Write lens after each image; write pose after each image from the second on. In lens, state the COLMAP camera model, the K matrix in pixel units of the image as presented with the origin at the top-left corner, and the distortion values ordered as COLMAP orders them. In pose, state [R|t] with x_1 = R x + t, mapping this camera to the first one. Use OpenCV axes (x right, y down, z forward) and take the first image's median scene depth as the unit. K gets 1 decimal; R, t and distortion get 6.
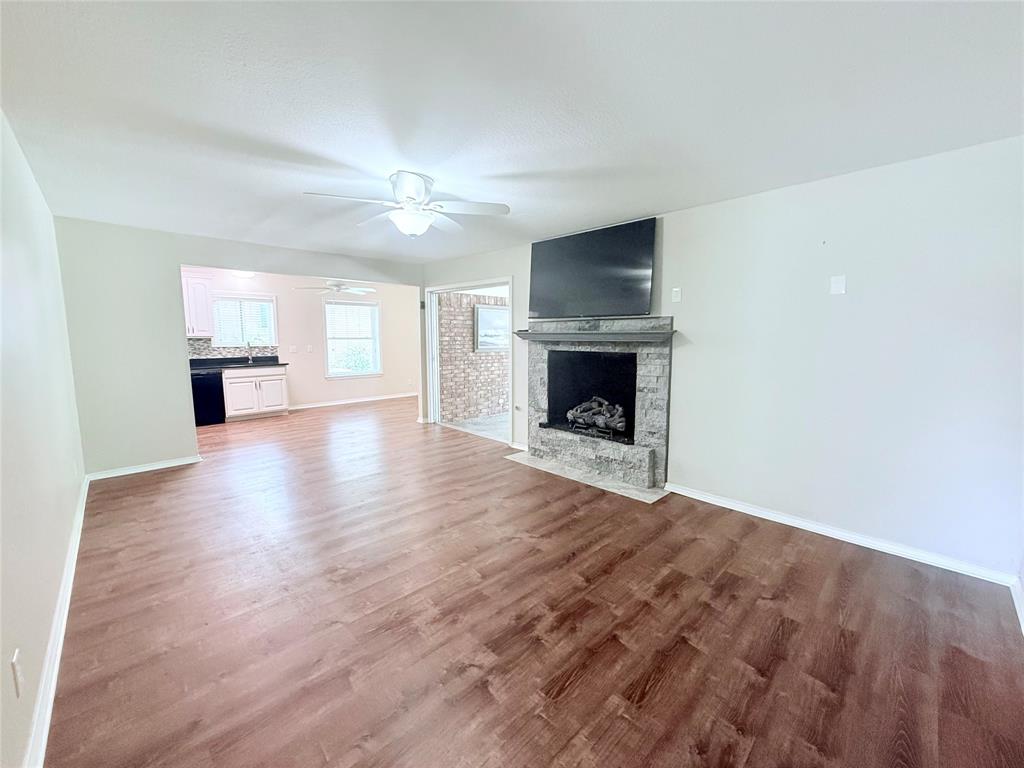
lens RADIAL K [[409.6, 0, 512.5], [0, 409.6, 387.2], [0, 0, 1]] dist [-0.001286, 0.000294]
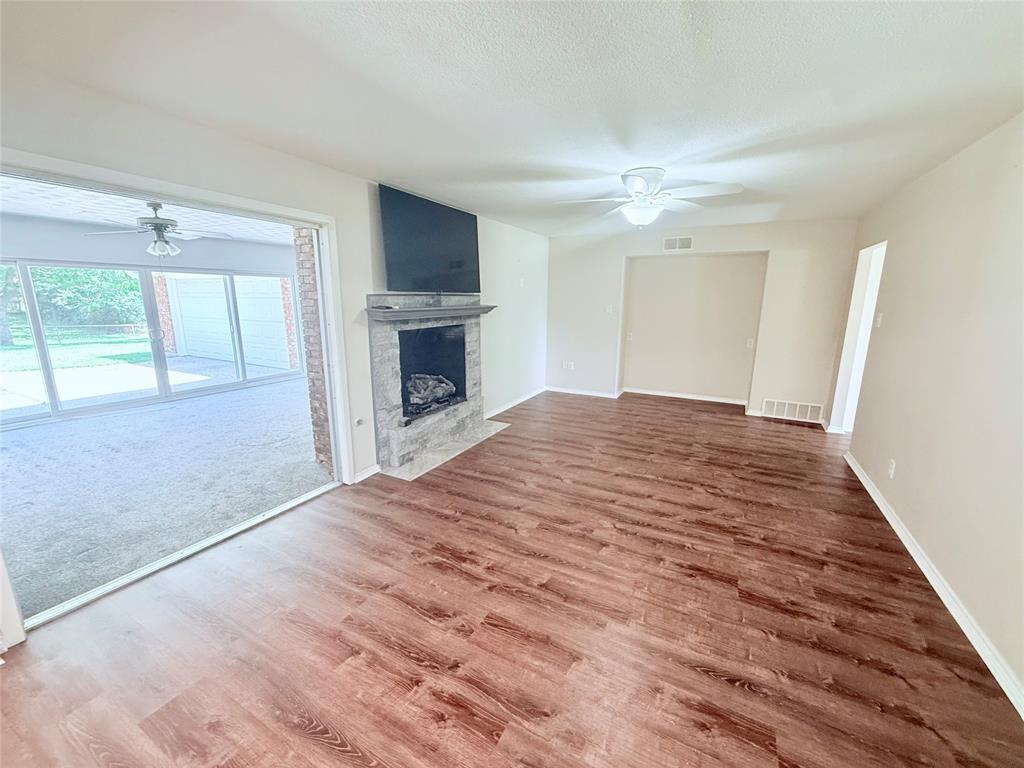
lens RADIAL K [[409.6, 0, 507.5], [0, 409.6, 383.9], [0, 0, 1]] dist [-0.001286, 0.000294]
pose [[-0.296372, -0.205295, 0.932747, -0.895167], [0.111924, 0.962429, 0.247391, -0.198233], [-0.948492, 0.177717, -0.262260, 1.222943]]
